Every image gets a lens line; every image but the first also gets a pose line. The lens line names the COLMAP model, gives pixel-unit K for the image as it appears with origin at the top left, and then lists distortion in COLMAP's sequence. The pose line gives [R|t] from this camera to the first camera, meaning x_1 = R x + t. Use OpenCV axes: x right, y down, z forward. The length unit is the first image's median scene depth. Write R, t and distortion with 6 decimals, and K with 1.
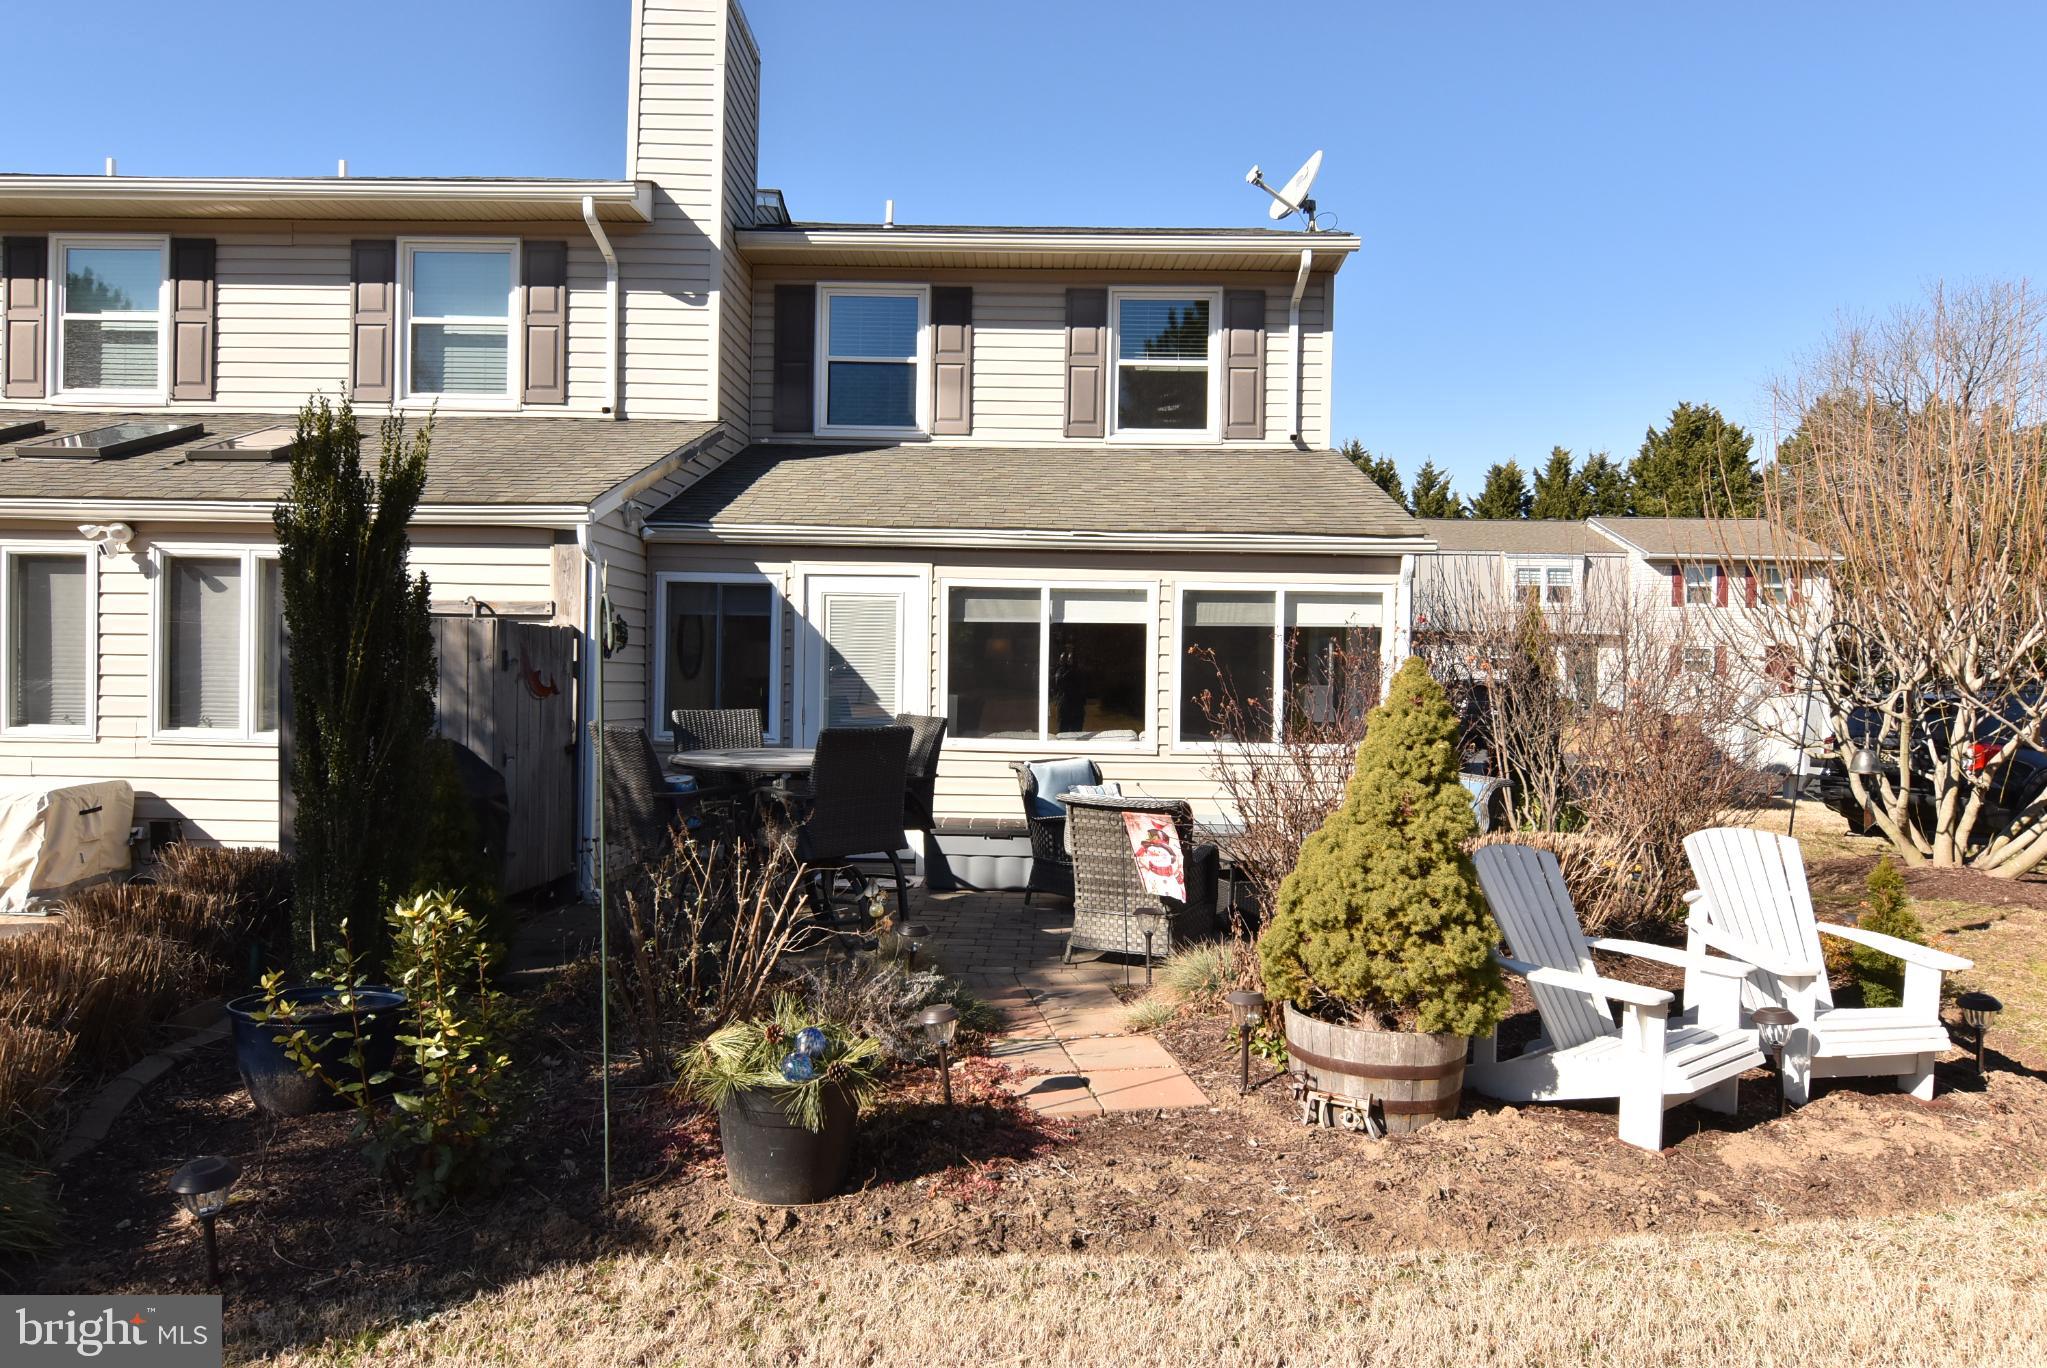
lens RADIAL K [[1299.4, 0, 1023.5], [0, 1299.4, 684.0], [0, 0, 1]] dist [0.026029, -0.000008]
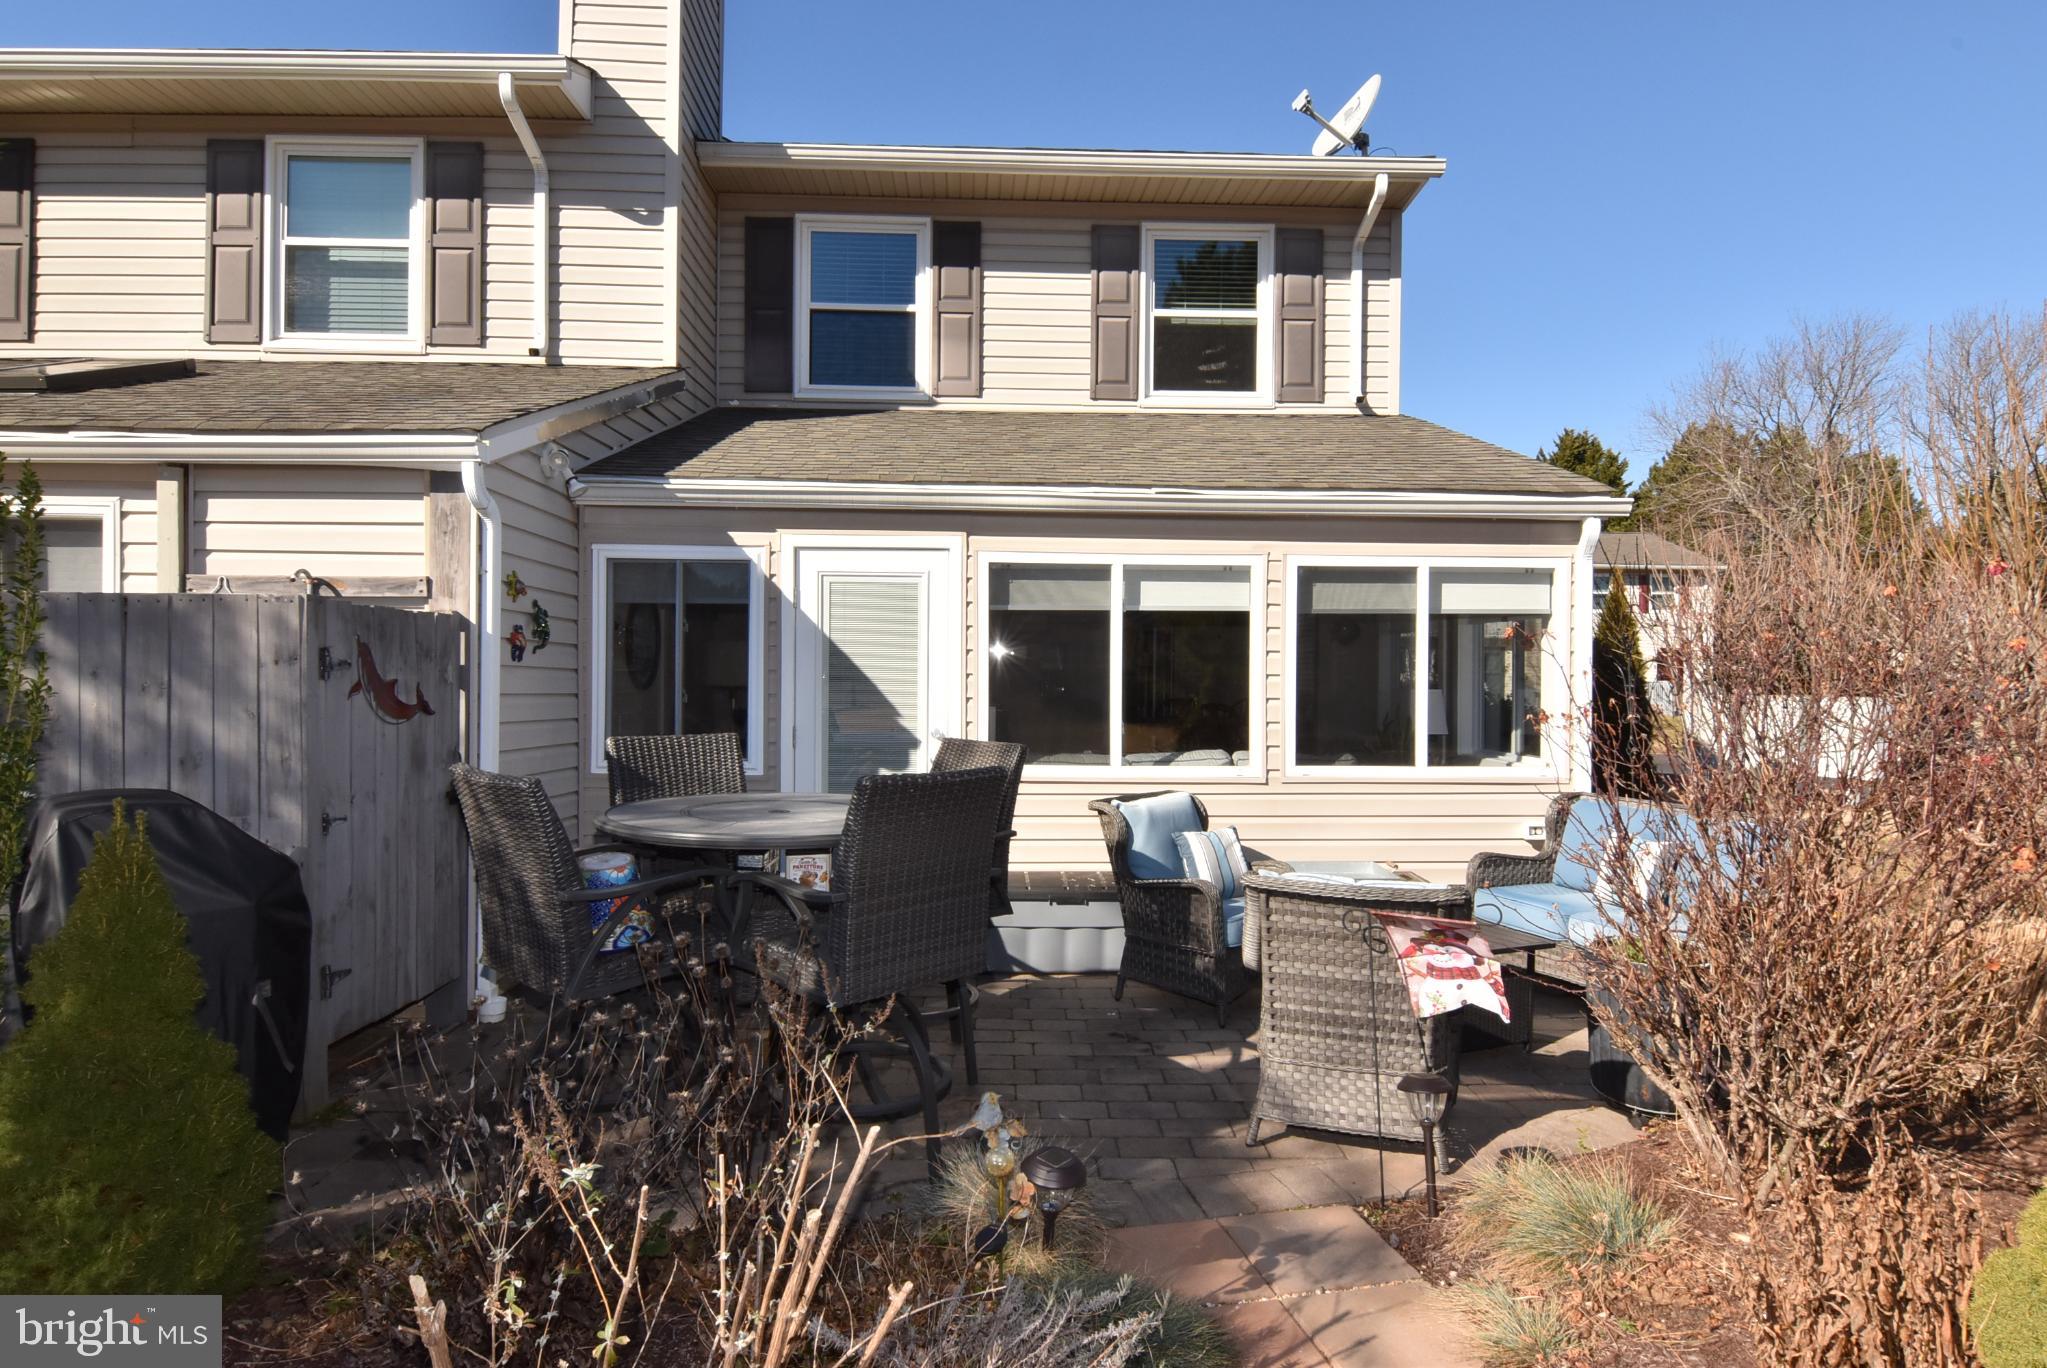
lens RADIAL K [[1150.4, 0, 1023.5], [0, 1150.4, 684.0], [0, 0, 1]] dist [0.019299, -0.017698]
pose [[0.998371, -0.009220, 0.056302, -0.062151], [0.009449, 0.999948, -0.003809, -0.001927], [-0.056264, 0.004335, 0.998406, 0.275868]]
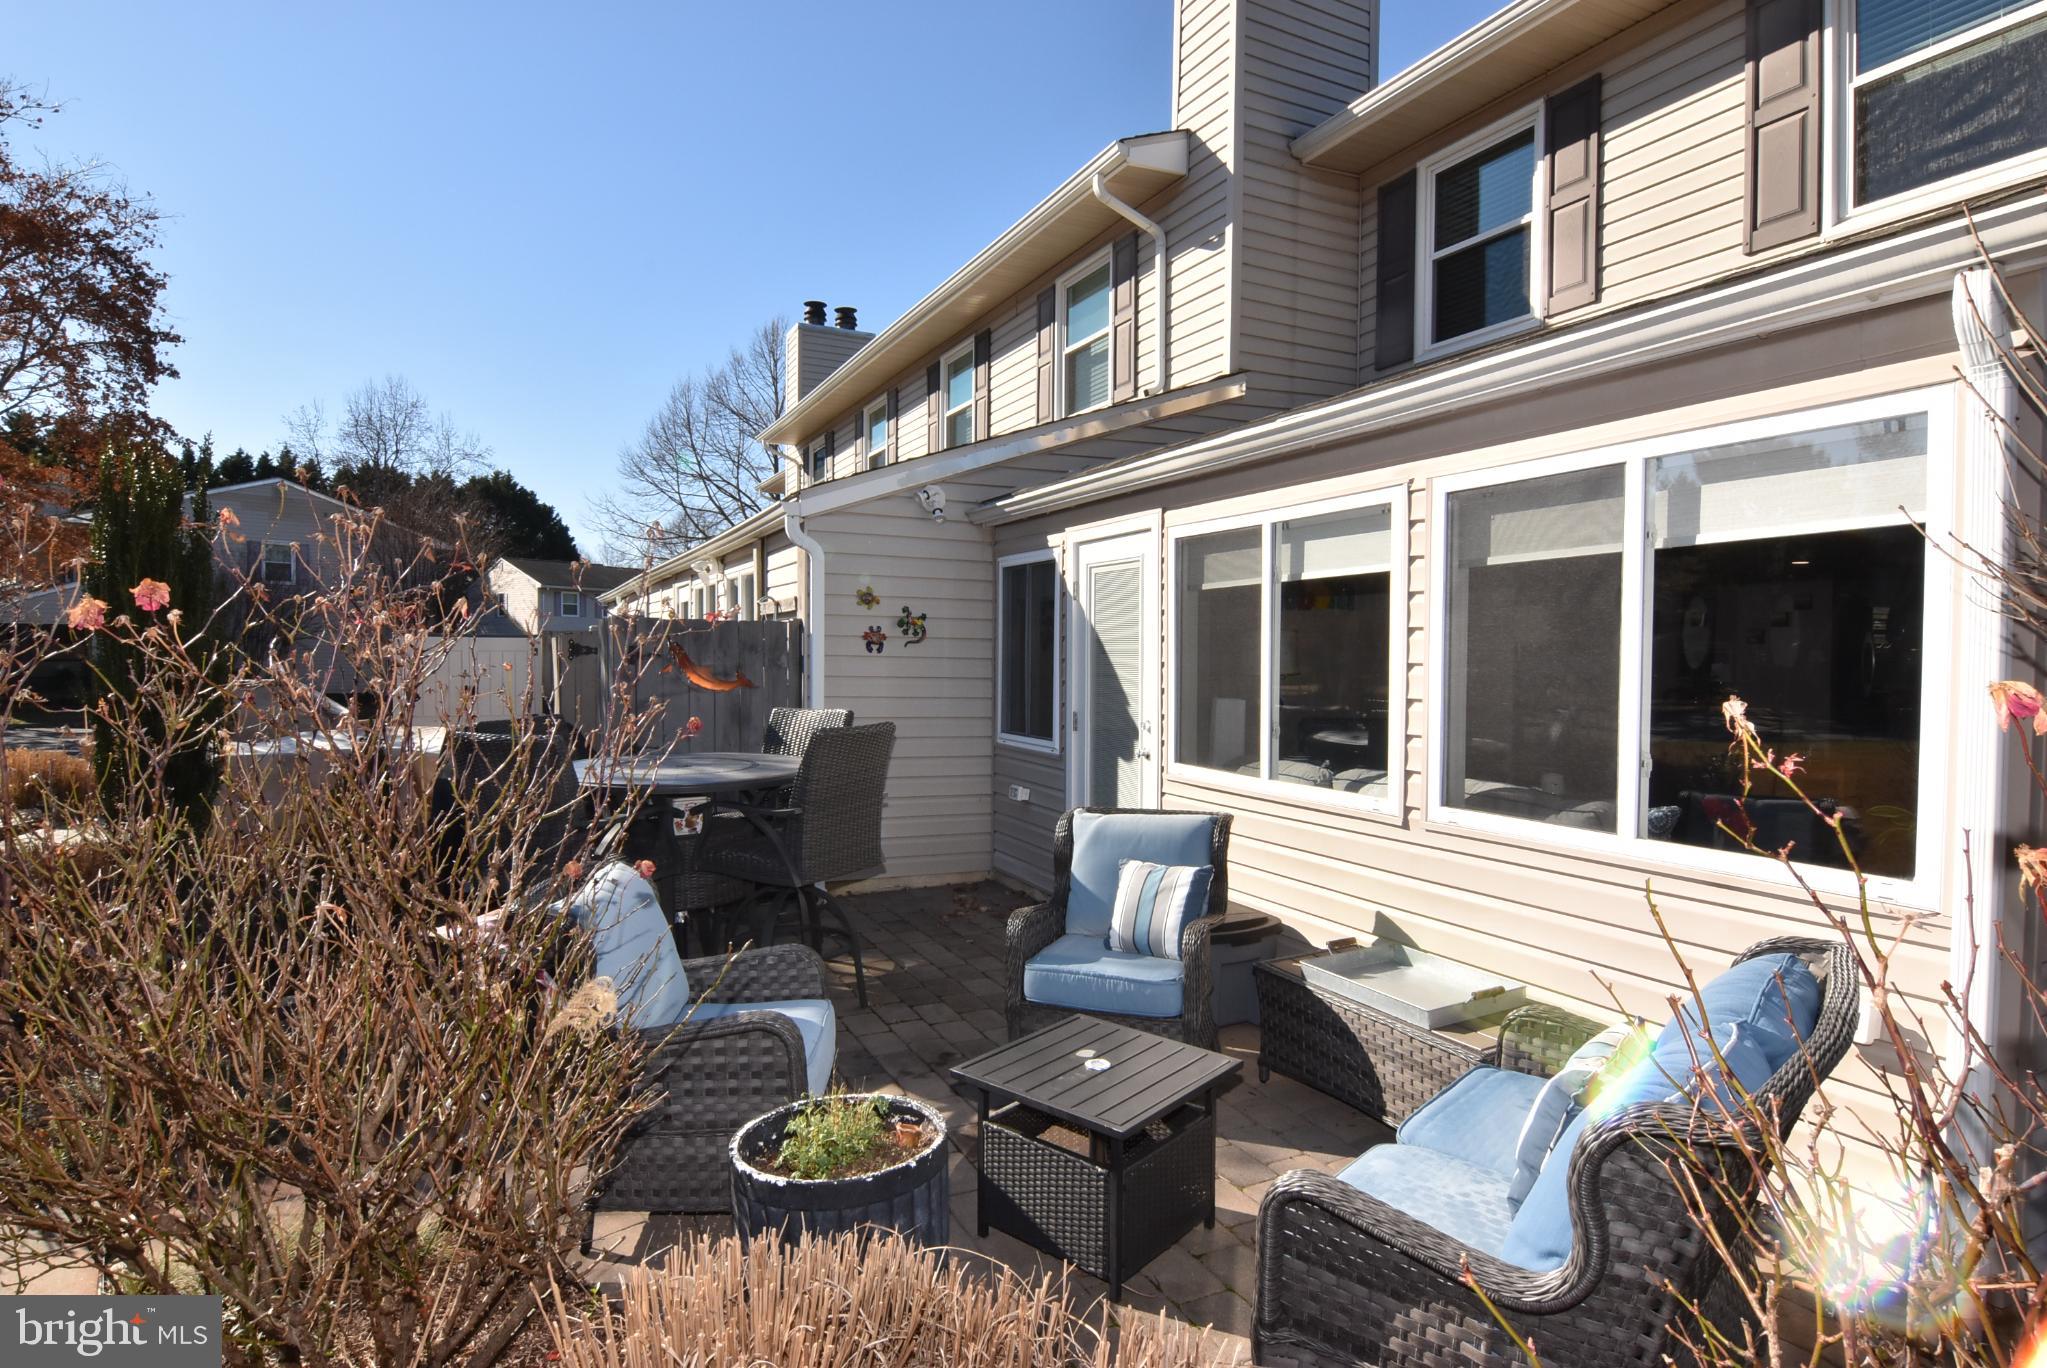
lens RADIAL K [[1084.9, 0, 1029.7], [0, 1084.9, 684.7], [0, 0, 1]] dist [0.006928, -0.021208]
pose [[0.463135, 0.011670, -0.886211, 0.335756], [-0.015374, 0.999869, 0.005133, -0.000887], [0.886155, 0.011247, 0.463253, 0.553682]]
